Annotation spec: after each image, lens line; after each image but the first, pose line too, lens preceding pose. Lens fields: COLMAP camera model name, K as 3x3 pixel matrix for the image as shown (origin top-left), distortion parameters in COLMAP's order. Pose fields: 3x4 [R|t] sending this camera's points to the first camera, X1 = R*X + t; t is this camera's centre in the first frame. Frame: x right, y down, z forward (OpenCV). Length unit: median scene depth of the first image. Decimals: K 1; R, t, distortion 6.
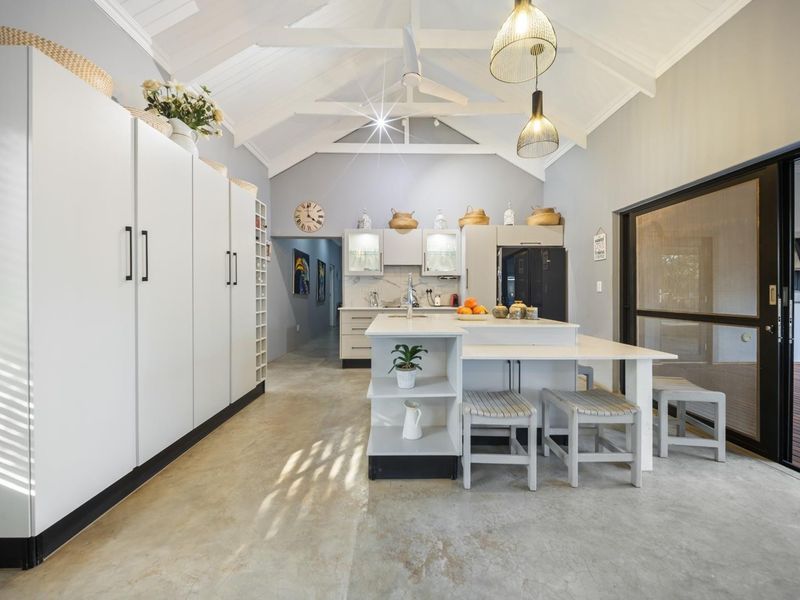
lens RADIAL K [[314.2, 0, 402.9], [0, 314.2, 294.0], [0, 0, 1]] dist [-0.006627, -0.001599]
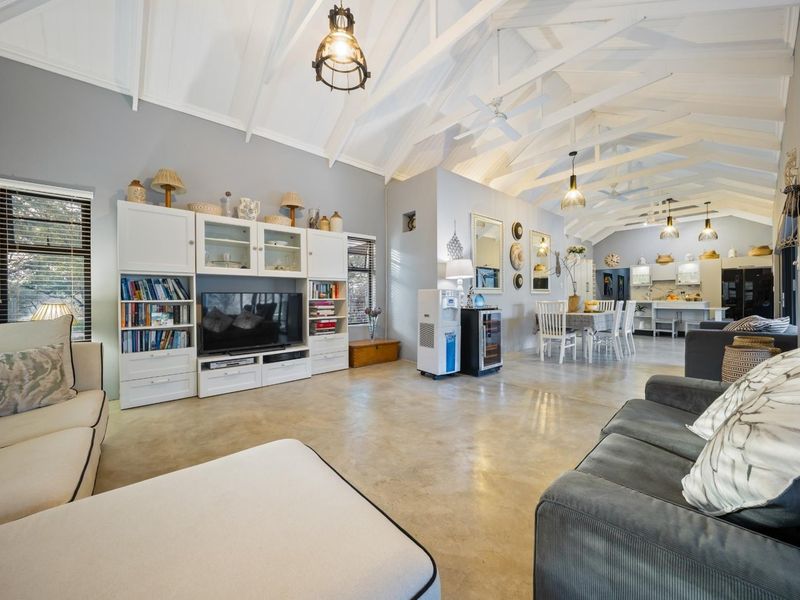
lens RADIAL K [[314.2, 0, 401.3], [0, 314.2, 297.2], [0, 0, 1]] dist [-0.006627, -0.001599]
pose [[0.637750, -0.004015, -0.770233, 0.473164], [-0.001504, 0.999978, -0.006458, 0.035726], [0.770242, 0.005277, 0.637730, -1.624115]]
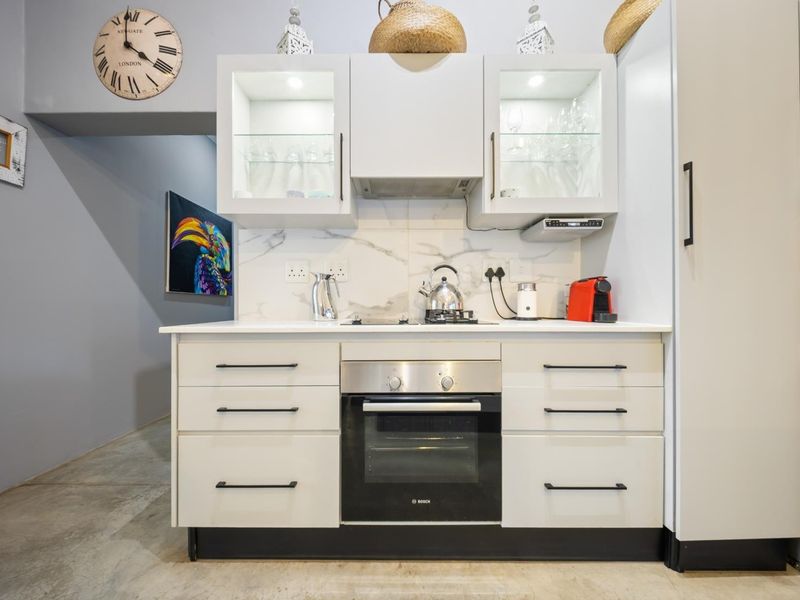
lens RADIAL K [[314.2, 0, 395.9], [0, 314.2, 301.1], [0, 0, 1]] dist [-0.006627, -0.001599]
pose [[0.999698, -0.002460, -0.024447, -0.012613], [0.002155, 0.999920, -0.012495, 0.024398], [0.024476, 0.012439, 0.999623, 0.684528]]
